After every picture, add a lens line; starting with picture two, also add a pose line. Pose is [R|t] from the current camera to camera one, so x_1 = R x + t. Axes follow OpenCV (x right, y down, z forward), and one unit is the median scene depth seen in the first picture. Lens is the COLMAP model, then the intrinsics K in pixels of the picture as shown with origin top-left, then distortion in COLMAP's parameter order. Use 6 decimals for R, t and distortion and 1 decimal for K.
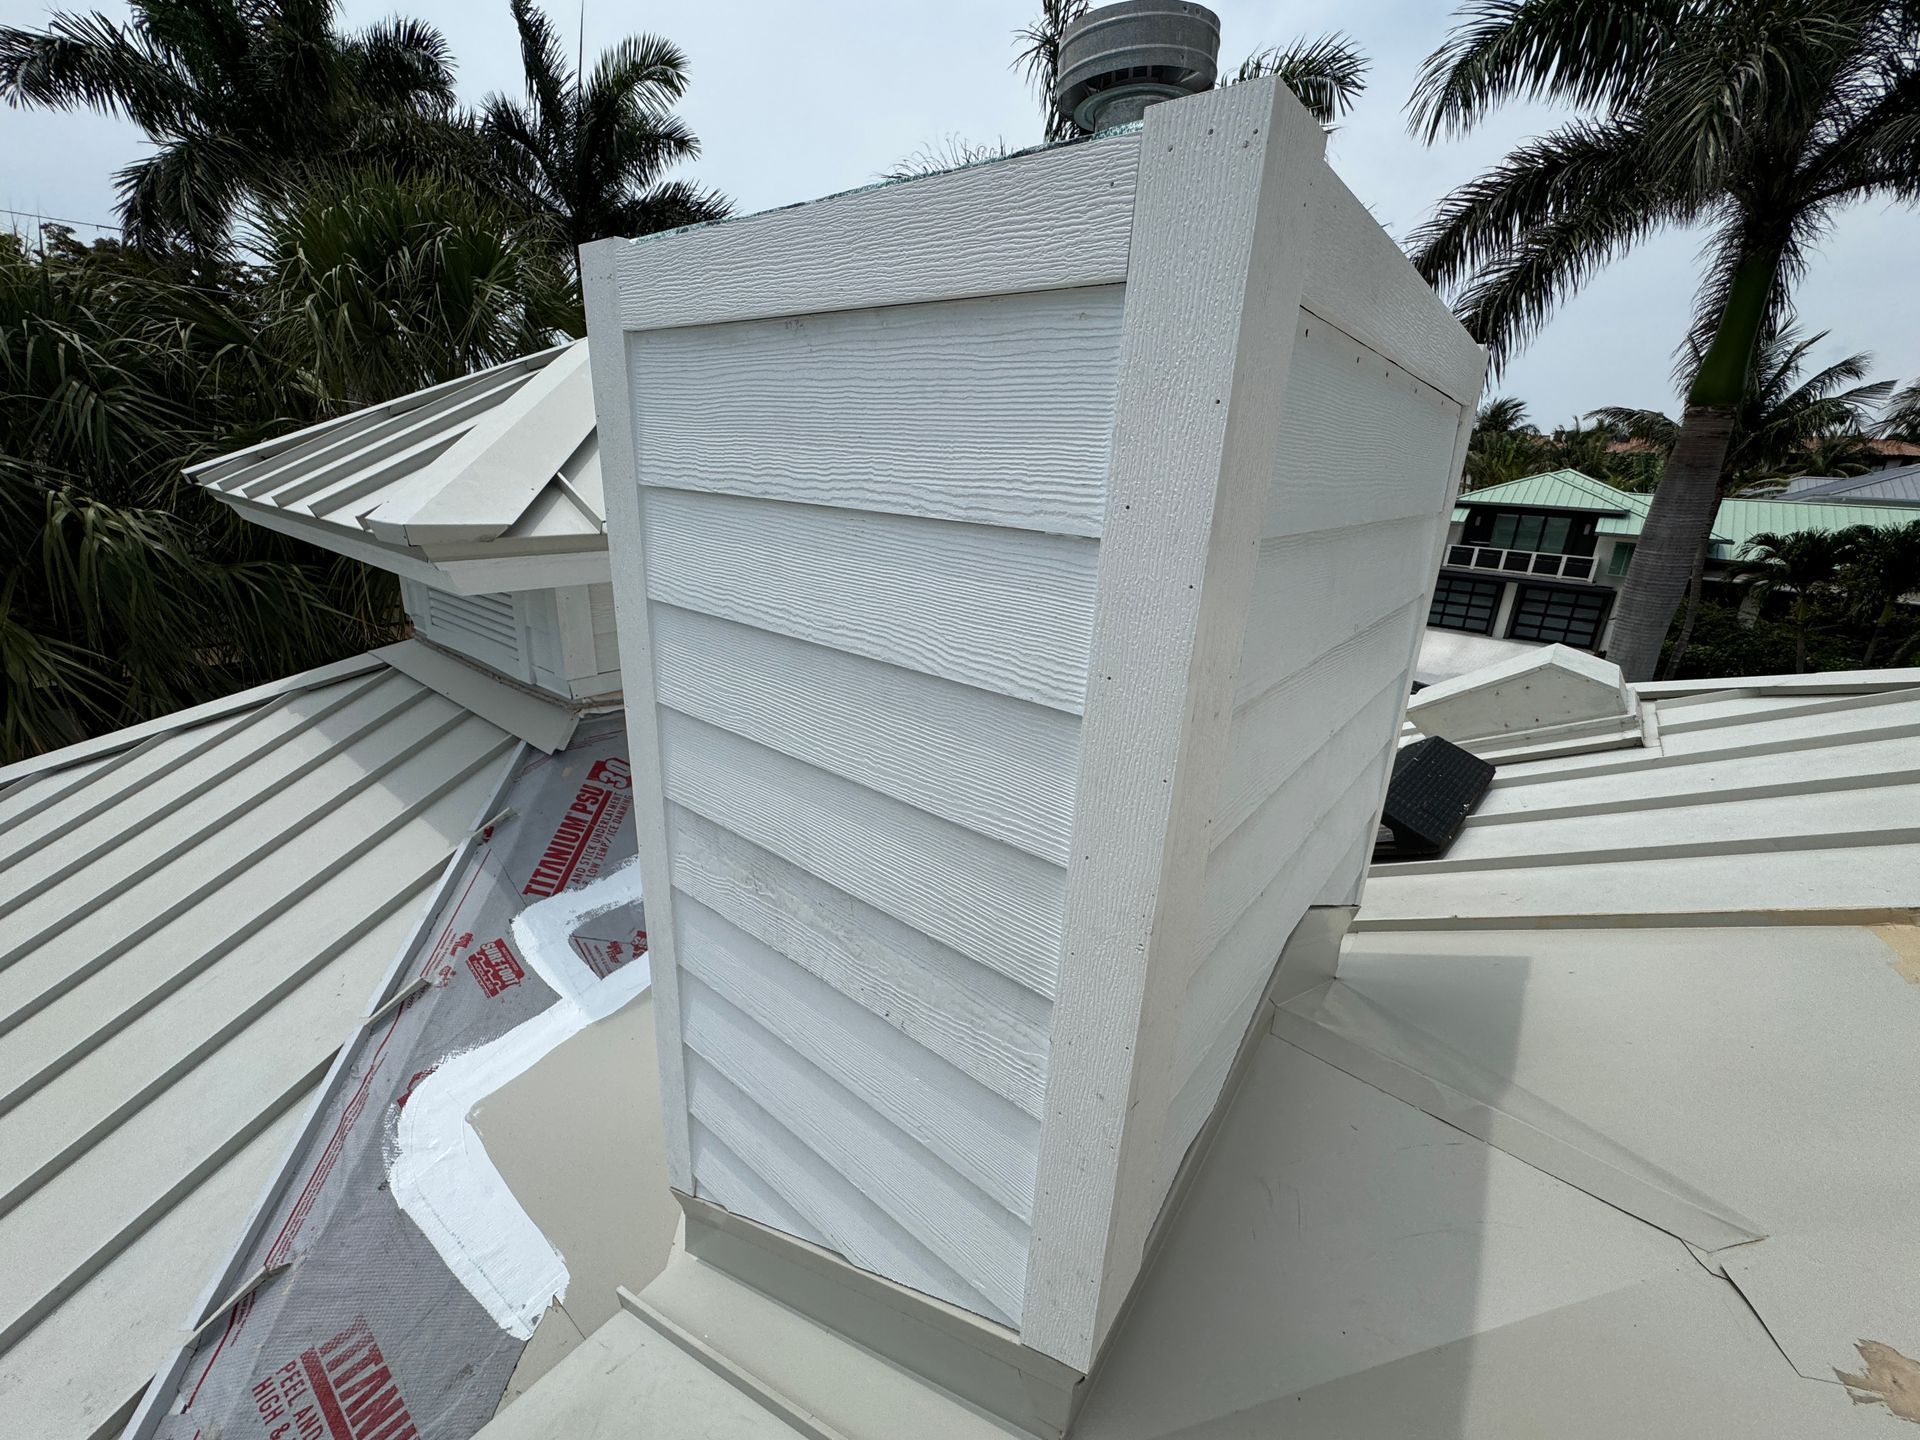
lens RADIAL K [[755.0, 0, 959.0], [0, 755.0, 728.8], [0, 0, 1]] dist [-0.000957, -0.000067]
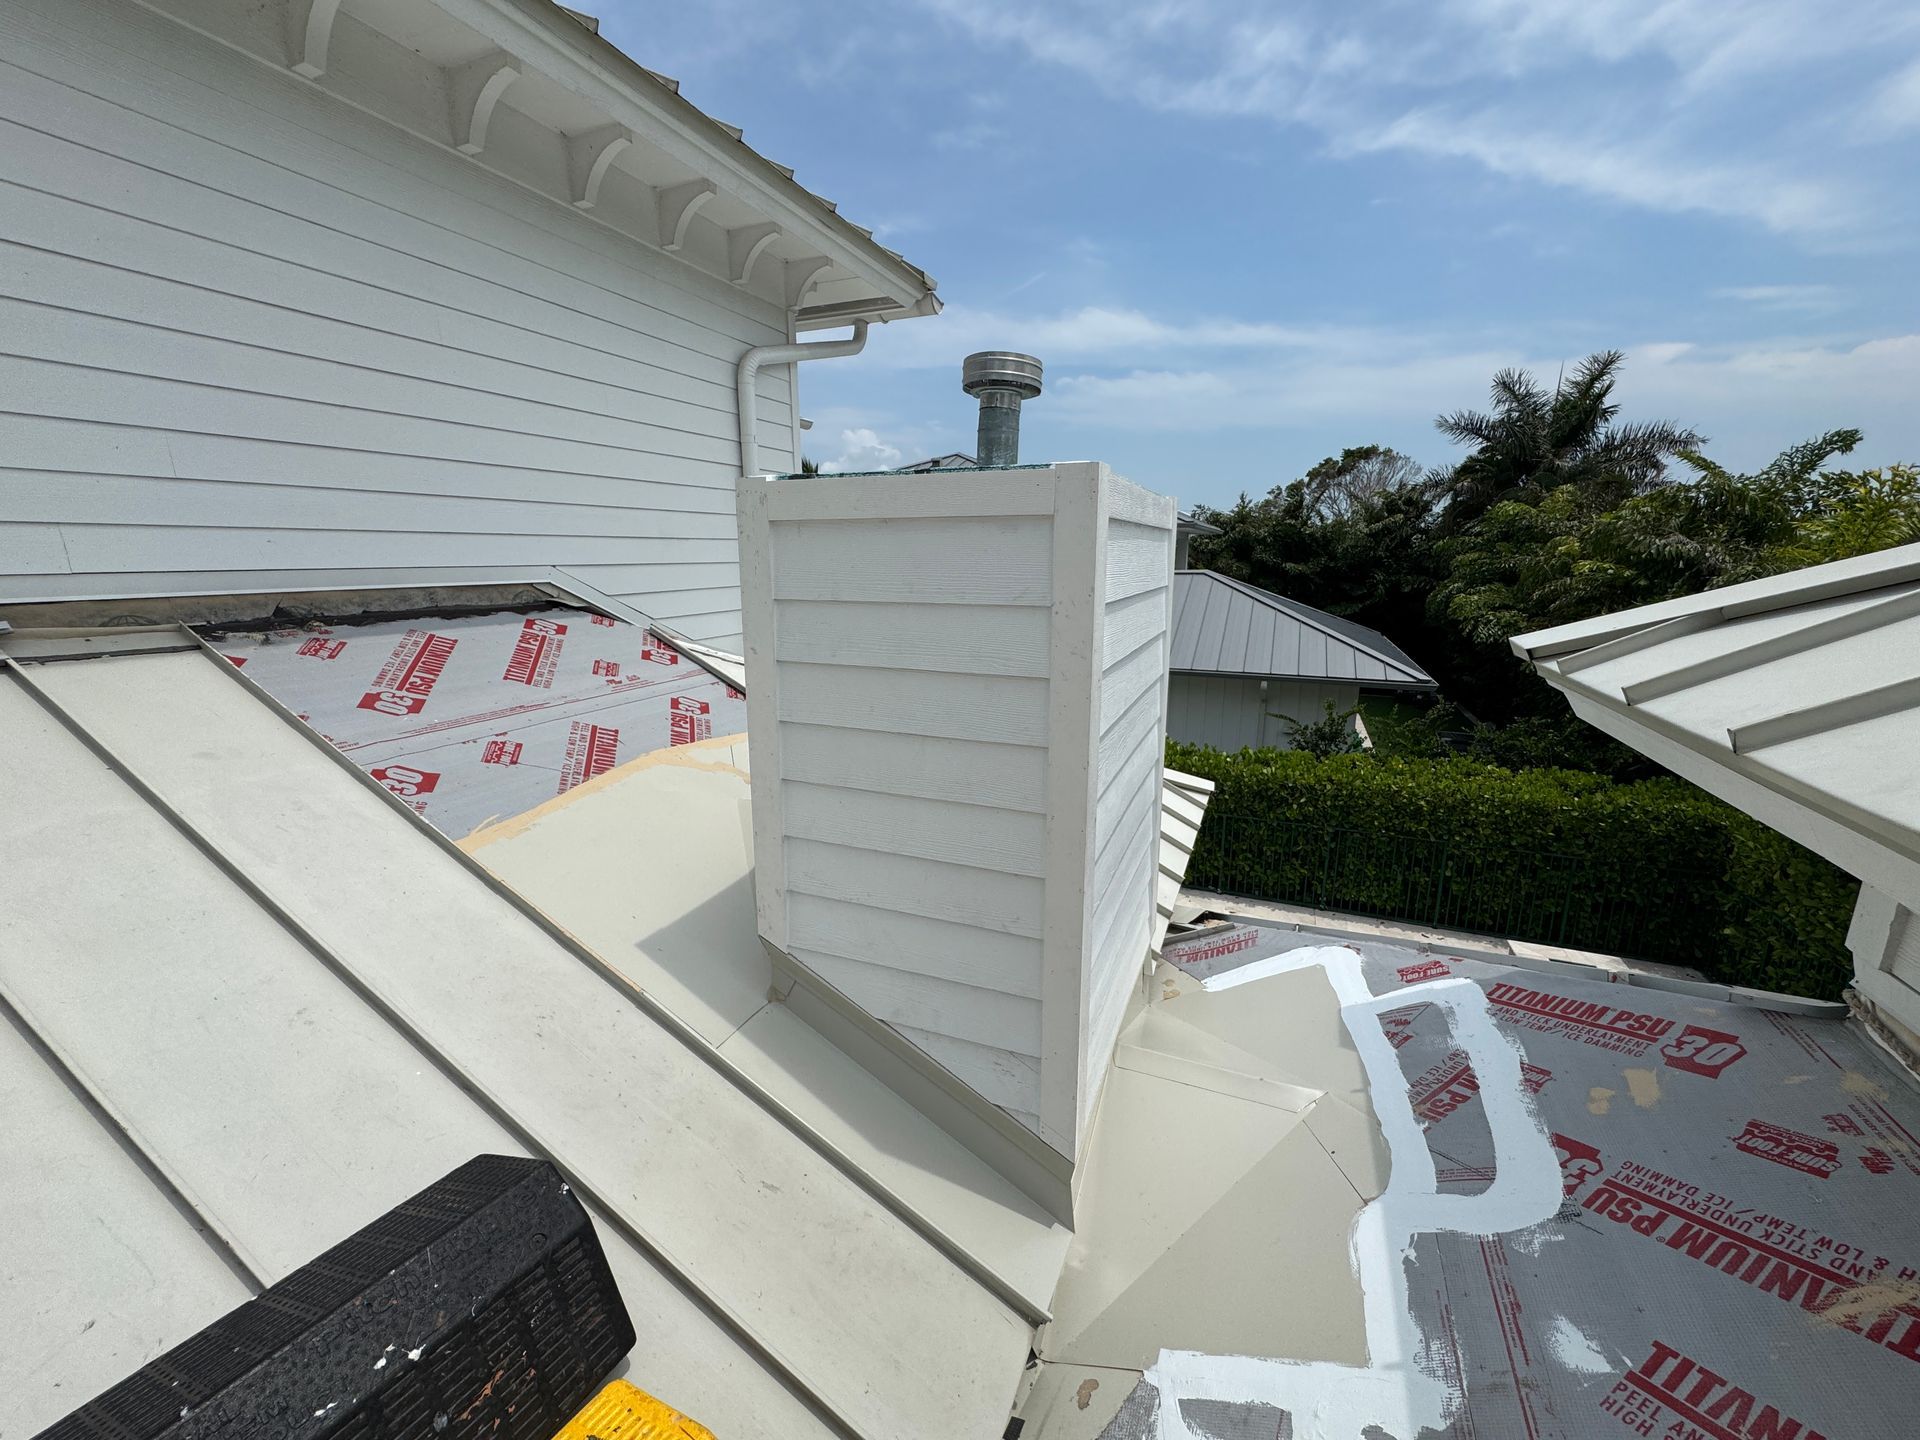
lens RADIAL K [[755.0, 0, 959.0], [0, 755.0, 728.8], [0, 0, 1]] dist [-0.000957, -0.000067]
pose [[-0.958827, 0.016400, -0.283519, 0.454079], [-0.137856, 0.845944, 0.515144, -0.533663], [0.248289, 0.533019, -0.808853, 1.476762]]
